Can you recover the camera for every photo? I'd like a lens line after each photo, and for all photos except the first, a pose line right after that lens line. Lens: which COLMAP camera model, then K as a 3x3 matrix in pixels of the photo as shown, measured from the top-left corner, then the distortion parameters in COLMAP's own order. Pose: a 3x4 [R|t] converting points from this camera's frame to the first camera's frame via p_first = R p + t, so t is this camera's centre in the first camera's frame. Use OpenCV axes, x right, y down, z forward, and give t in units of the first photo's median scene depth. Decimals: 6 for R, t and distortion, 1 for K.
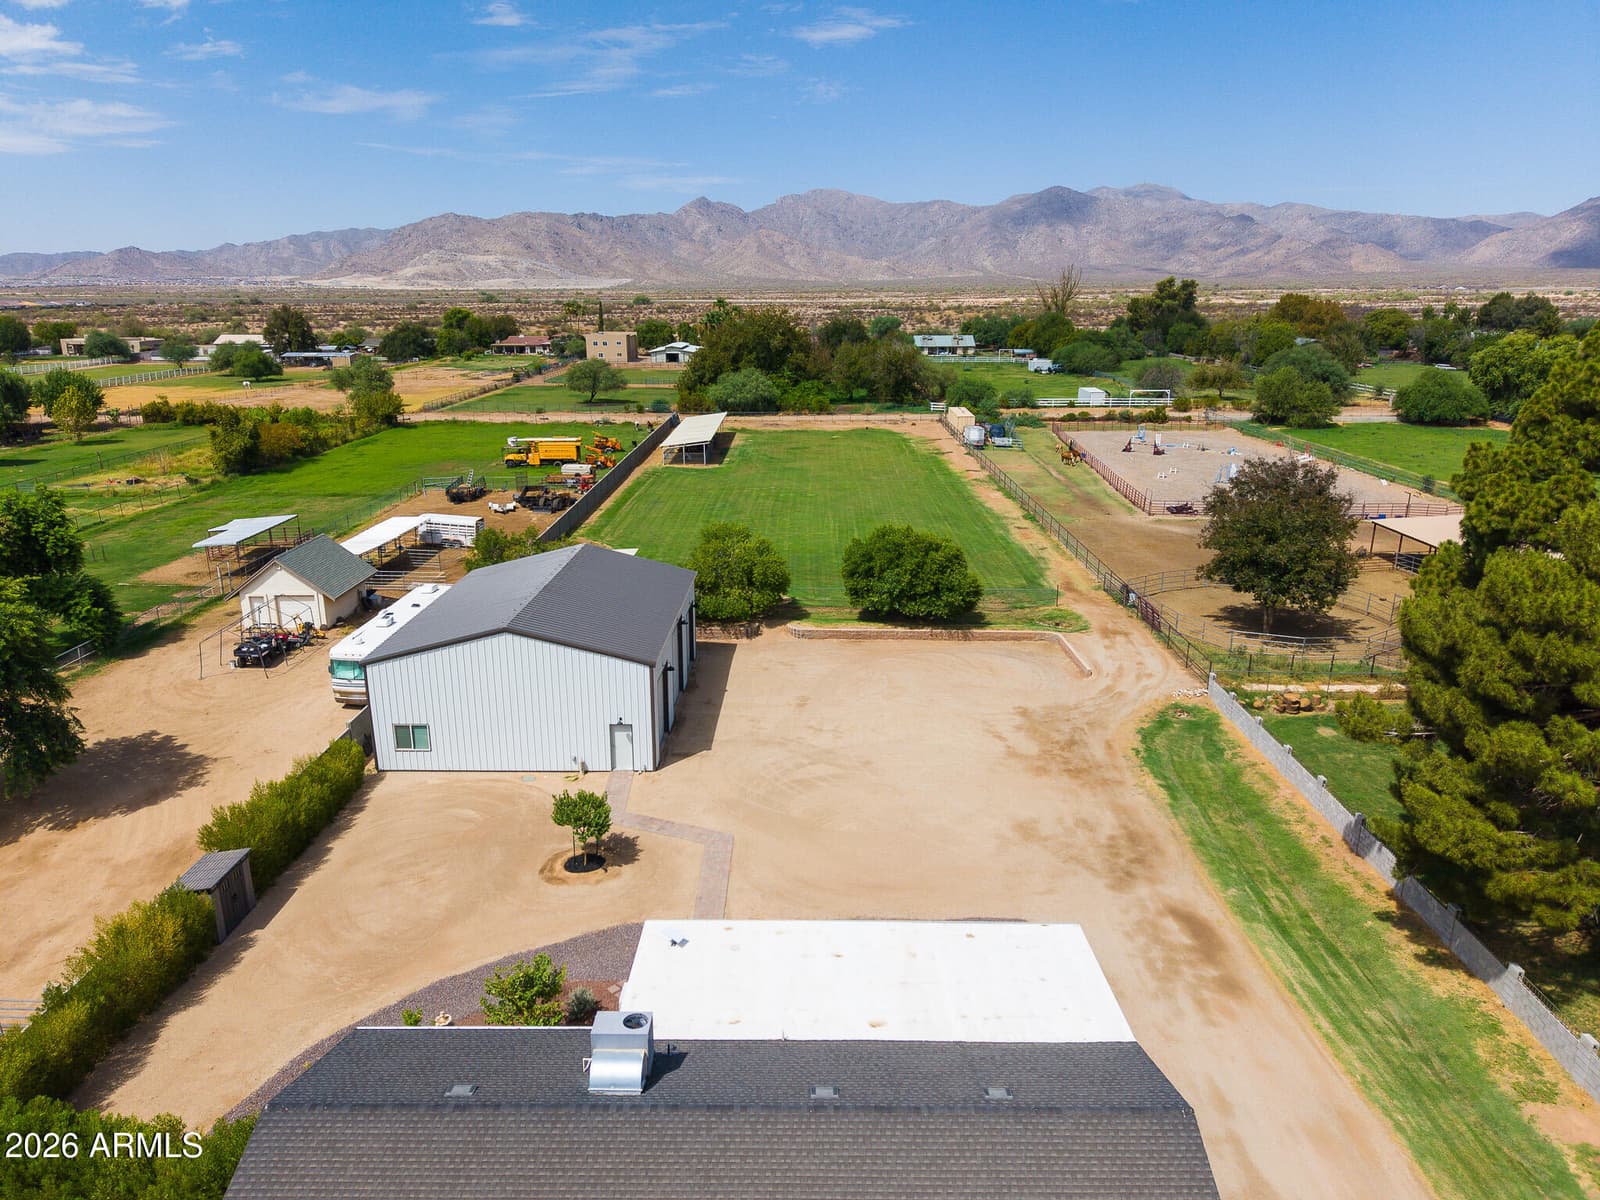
lens RADIAL K [[1070.4, 0, 797.4], [0, 1070.4, 593.1], [0, 0, 1]] dist [0.035270, -0.036057]
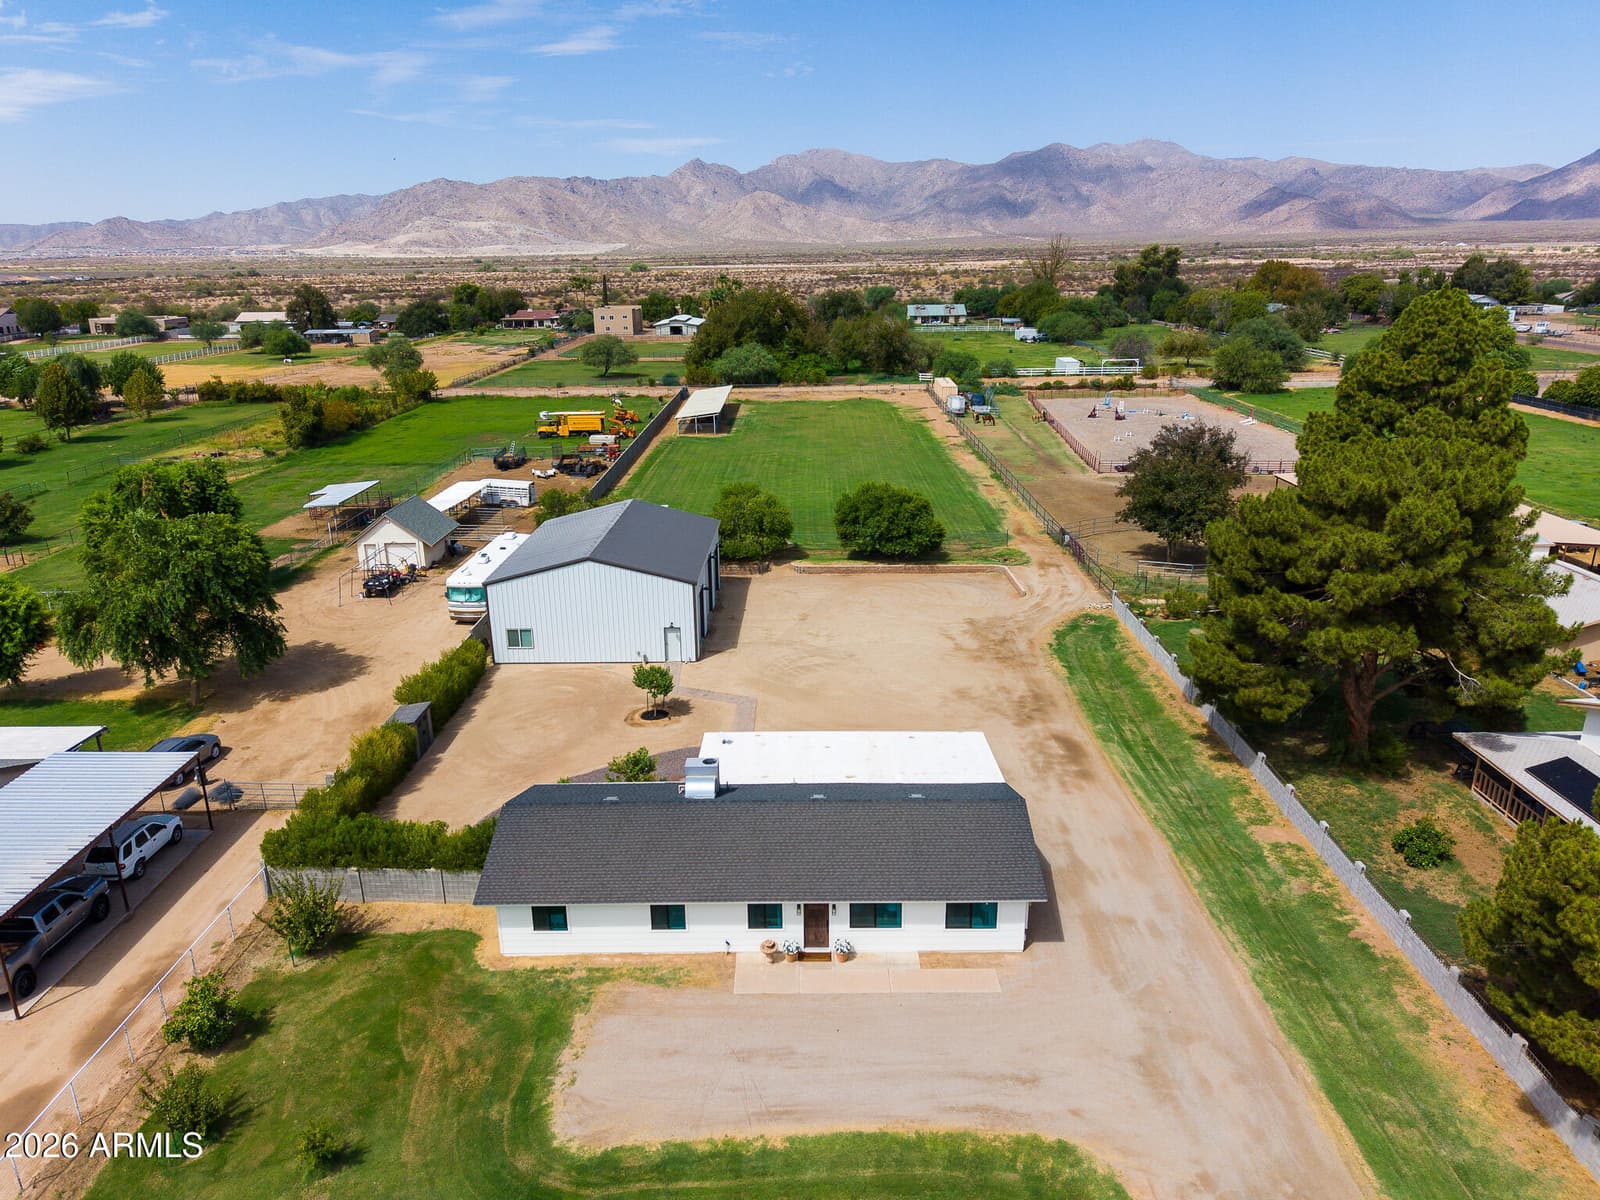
lens RADIAL K [[1070.4, 0, 796.4], [0, 1070.4, 611.3], [0, 0, 1]] dist [0.035270, -0.036057]
pose [[0.999933, -0.011413, -0.001786, -0.000686], [0.011485, 0.998820, 0.047187, 0.011928], [0.001246, -0.047204, 0.998884, -0.112789]]
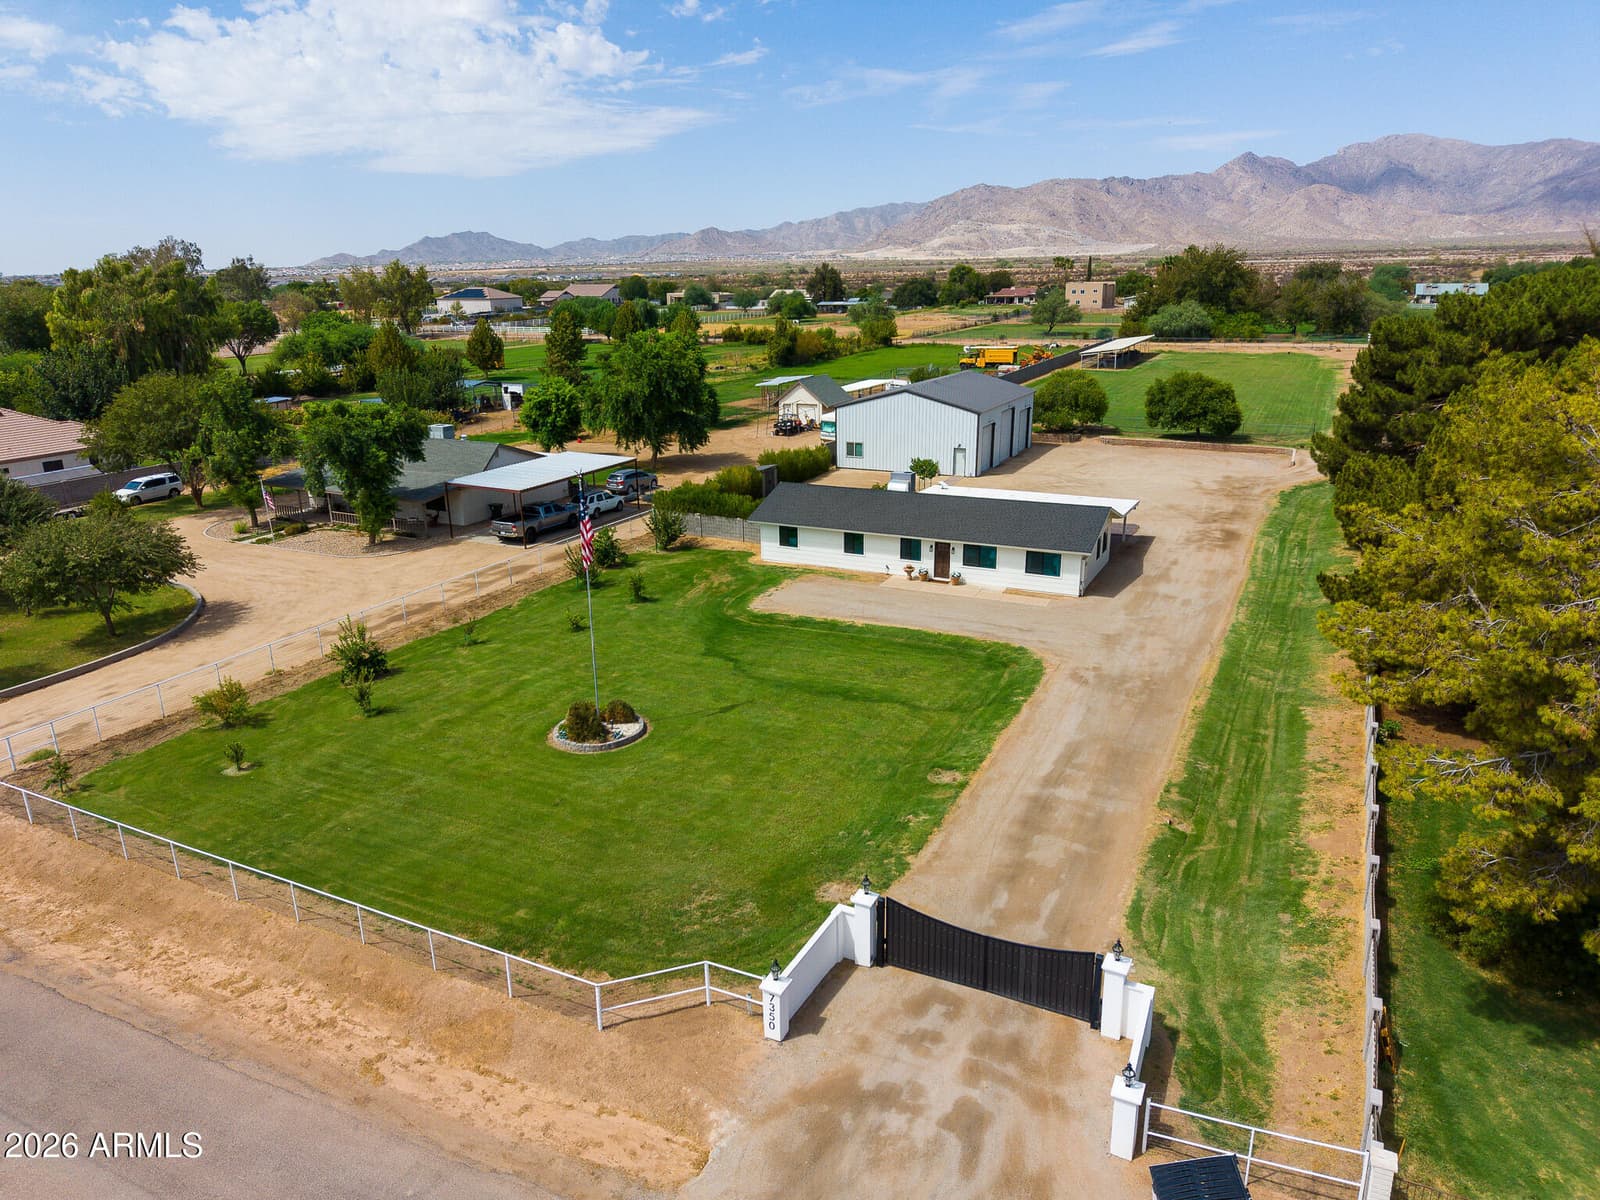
lens RADIAL K [[1070.4, 0, 792.7], [0, 1070.4, 599.2], [0, 0, 1]] dist [0.035270, -0.036057]
pose [[0.895877, 0.118473, -0.428216, 0.118884], [-0.104734, 0.992945, 0.055600, 0.093961], [0.431782, -0.004962, 0.901964, -0.234142]]
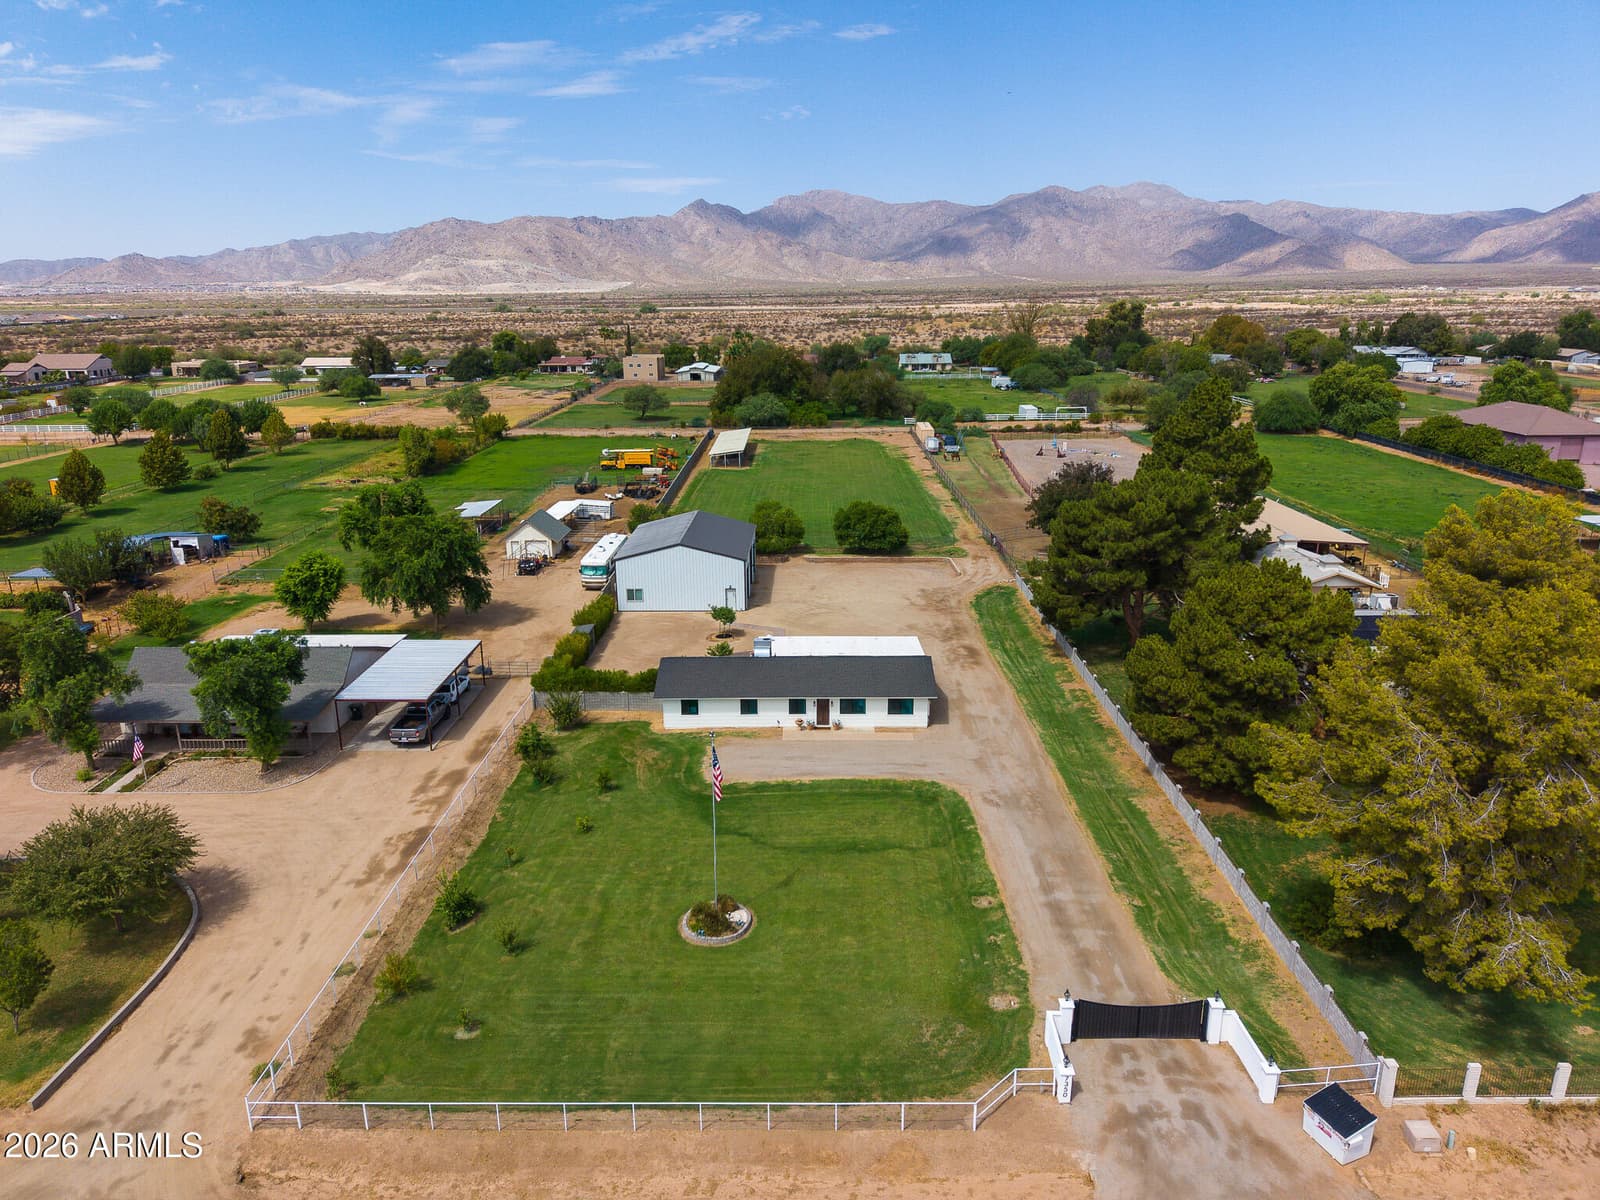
lens RADIAL K [[1070.4, 0, 793.8], [0, 1070.4, 601.8], [0, 0, 1]] dist [0.035270, -0.036057]
pose [[0.999971, -0.006809, -0.003440, -0.008779], [0.006836, 0.999946, 0.007814, 0.041010], [0.003386, -0.007837, 0.999964, -0.358538]]
